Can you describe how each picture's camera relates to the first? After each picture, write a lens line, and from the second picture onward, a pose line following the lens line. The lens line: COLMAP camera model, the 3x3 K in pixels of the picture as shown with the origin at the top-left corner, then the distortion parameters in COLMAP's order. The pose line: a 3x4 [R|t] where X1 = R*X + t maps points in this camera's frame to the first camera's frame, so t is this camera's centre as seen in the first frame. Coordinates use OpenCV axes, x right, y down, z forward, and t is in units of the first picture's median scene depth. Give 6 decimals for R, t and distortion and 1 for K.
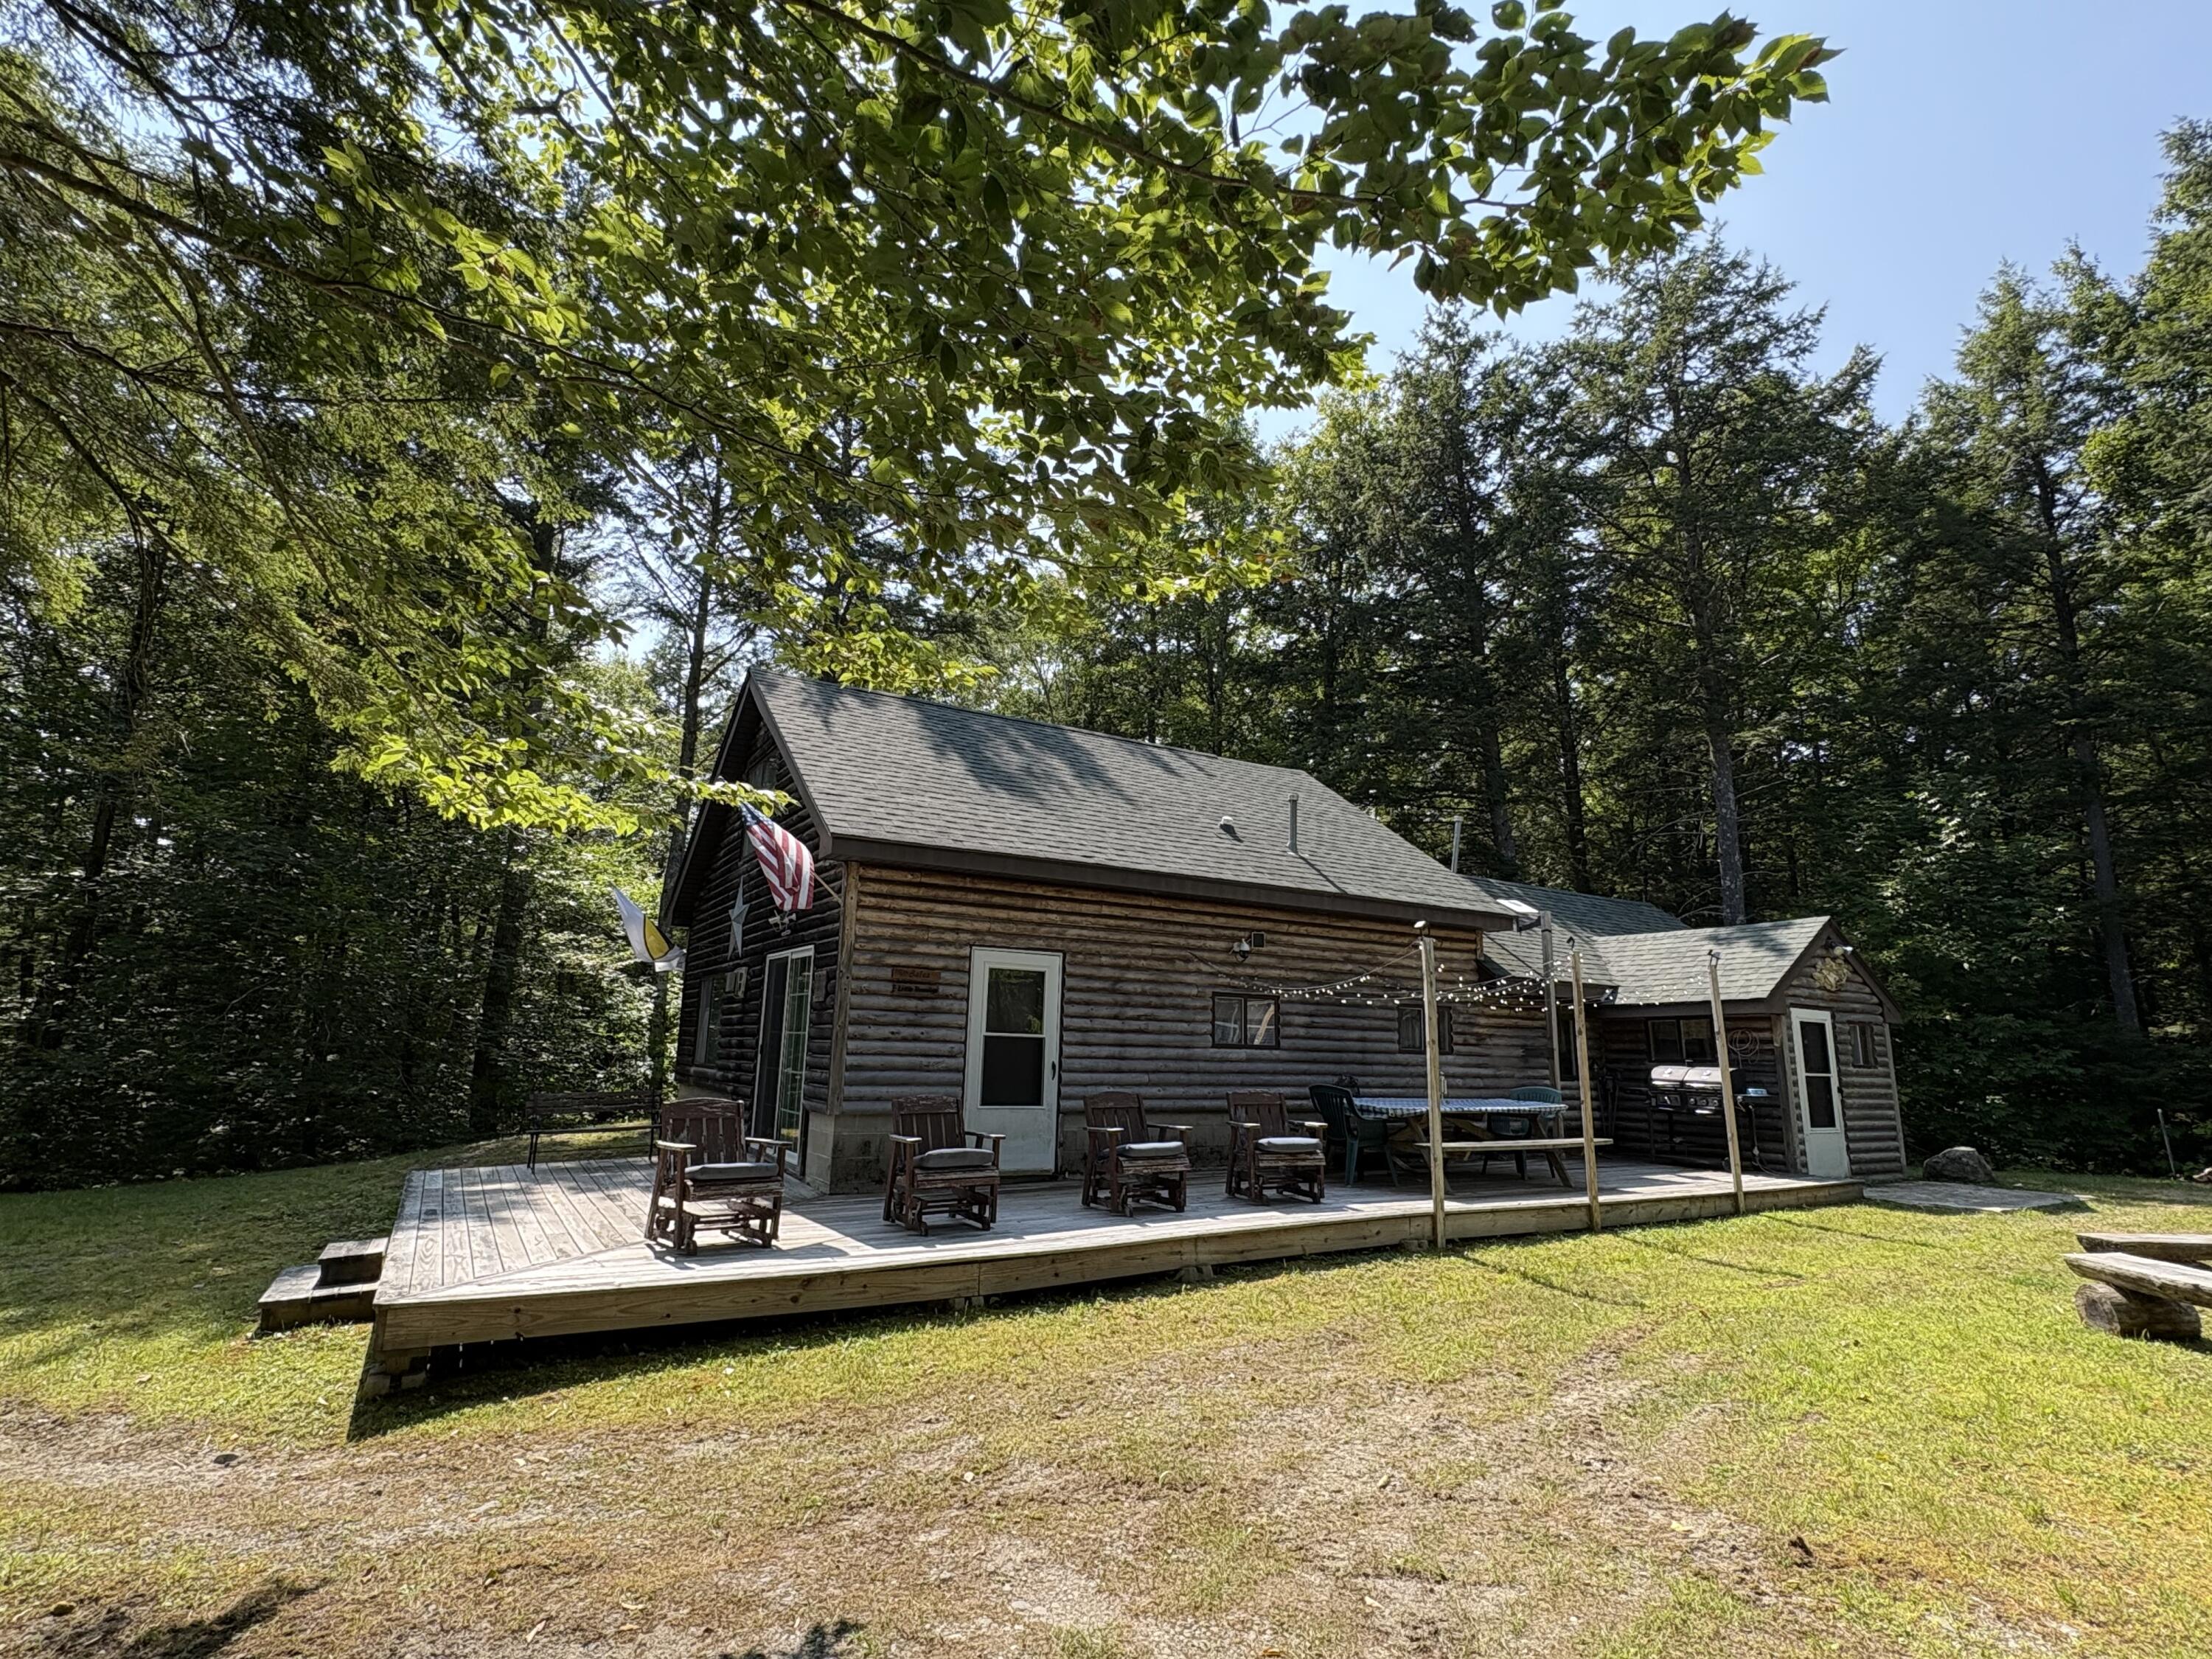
lens RADIAL K [[1127.4, 0, 1106.0], [0, 1127.4, 829.5], [0, 0, 1]] dist [0.001697, 0.000125]
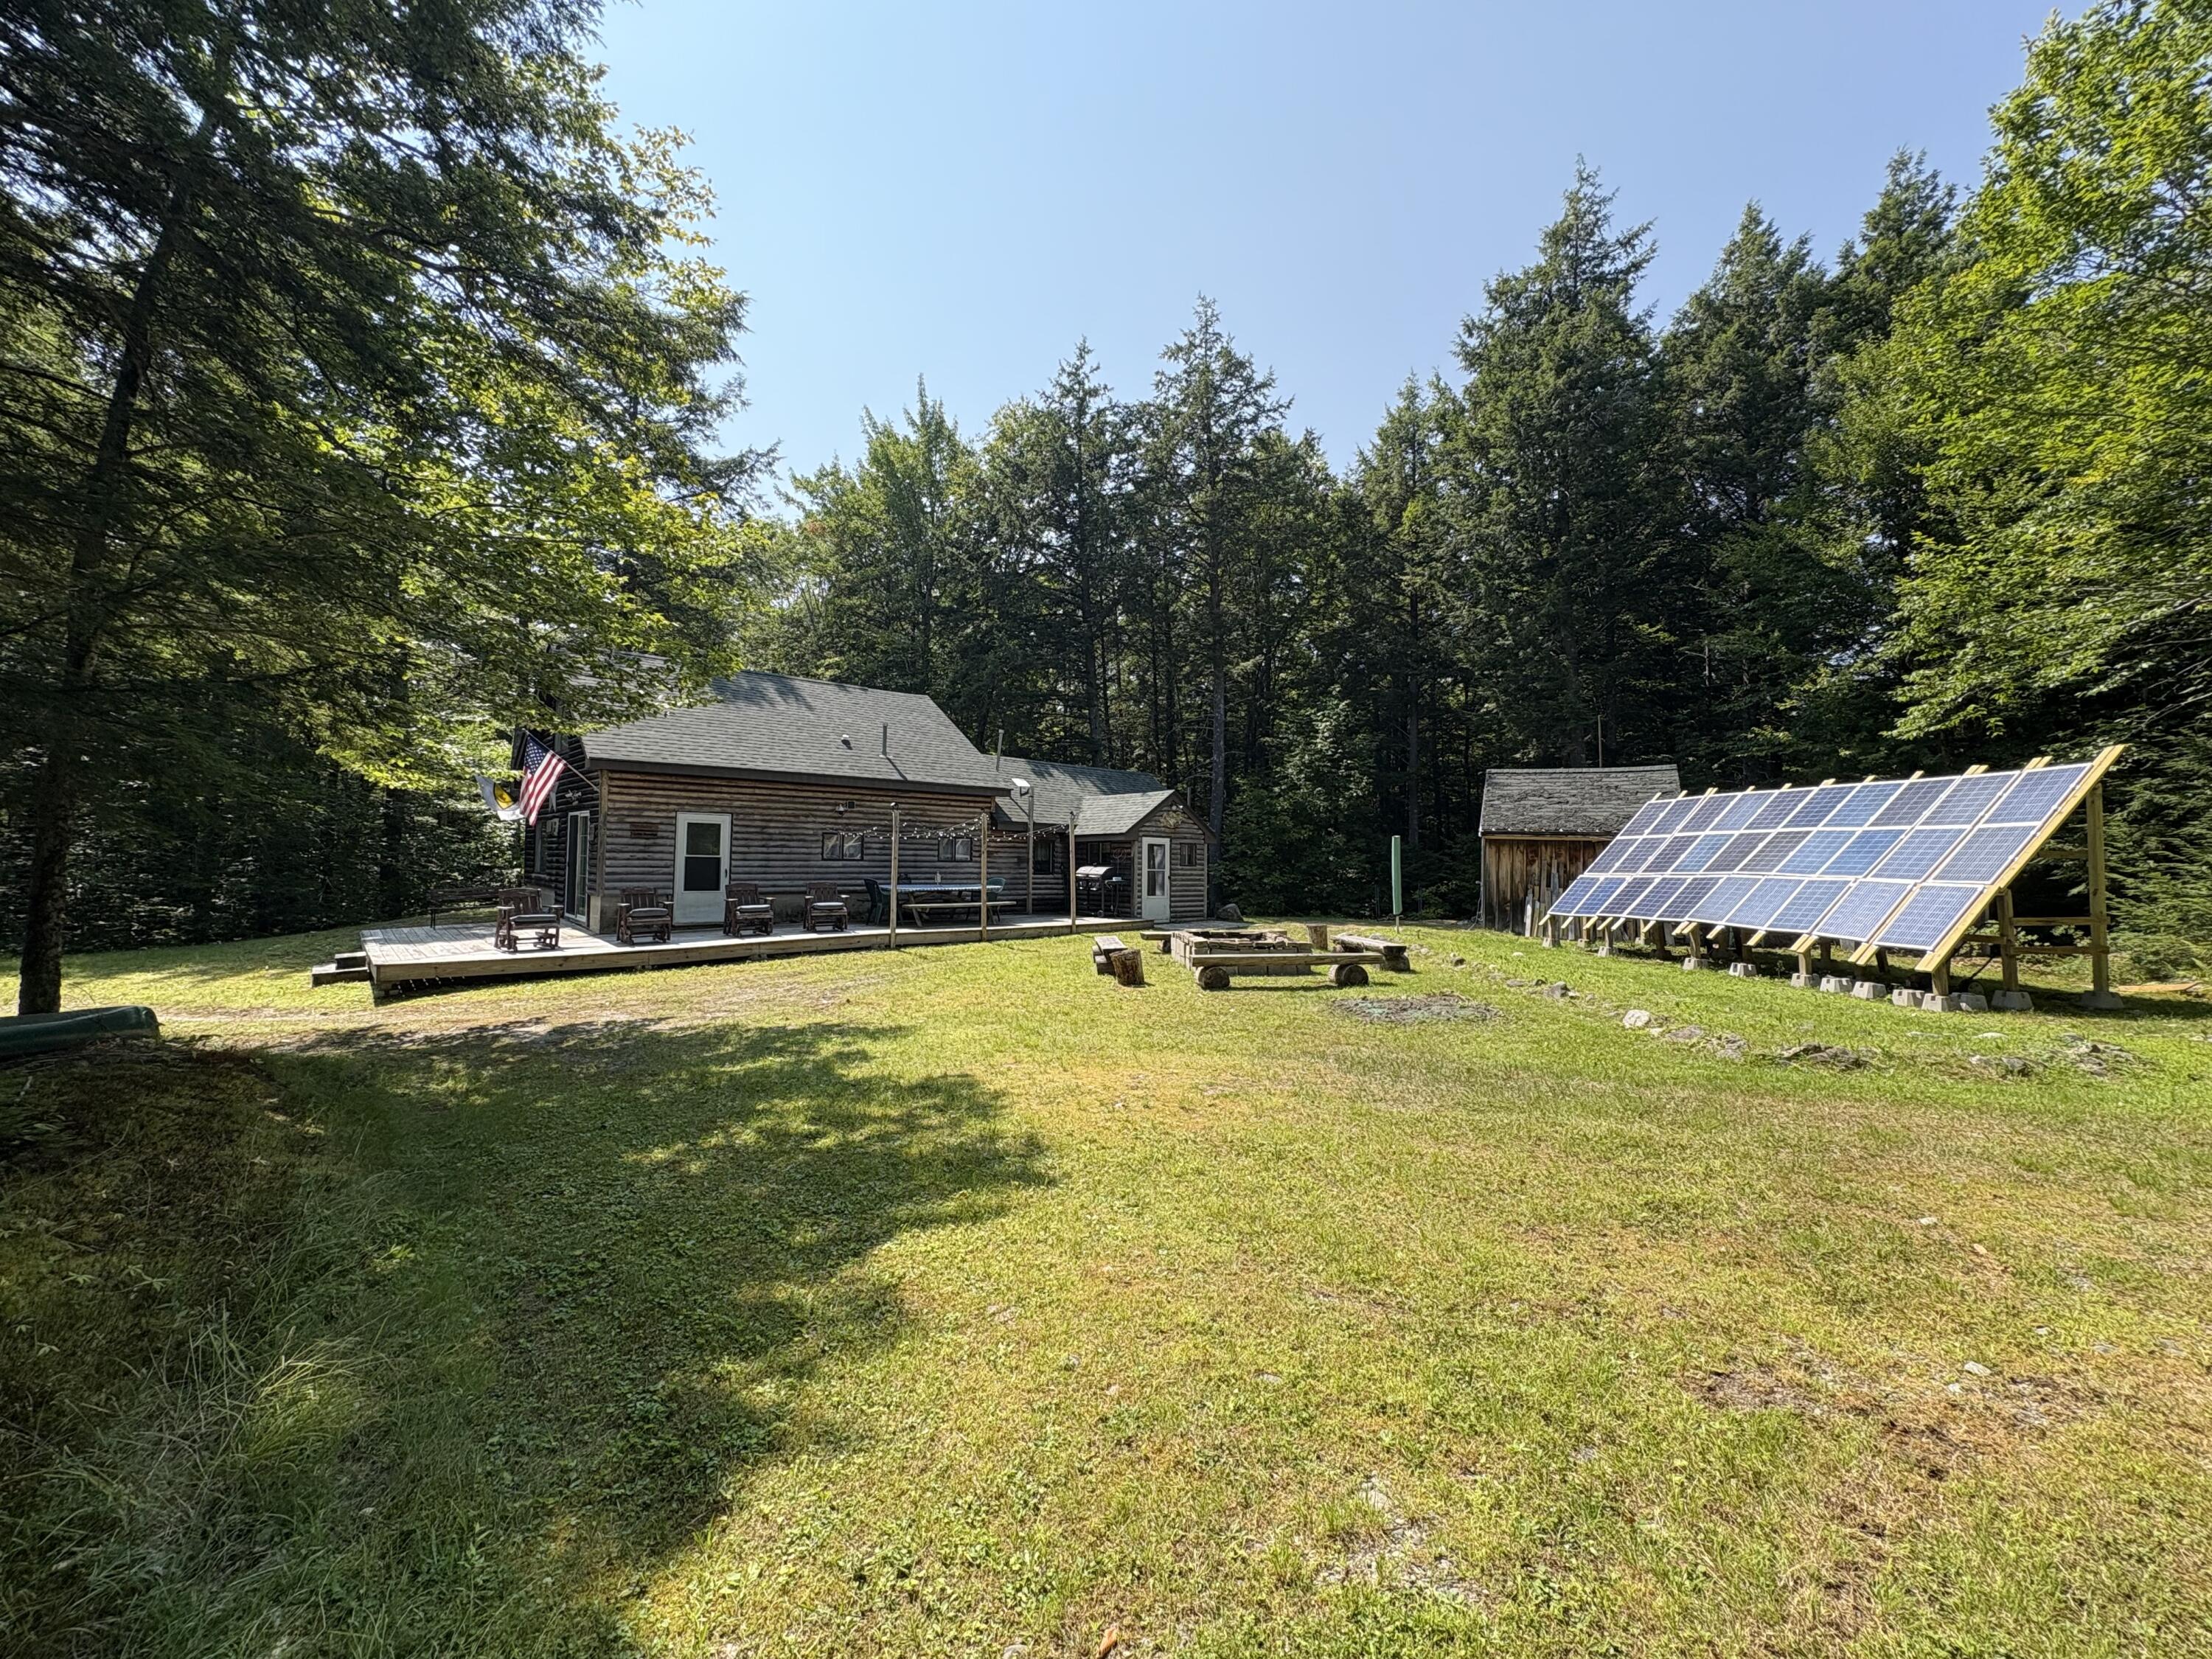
lens RADIAL K [[883.8, 0, 1106.0], [0, 883.8, 829.5], [0, 0, 1]] dist [0.001436, 0.000153]
pose [[0.978952, -0.002819, 0.204073, 0.278893], [-0.030942, 0.986296, 0.162058, -0.129047], [-0.201734, -0.164961, 0.965449, -0.596440]]
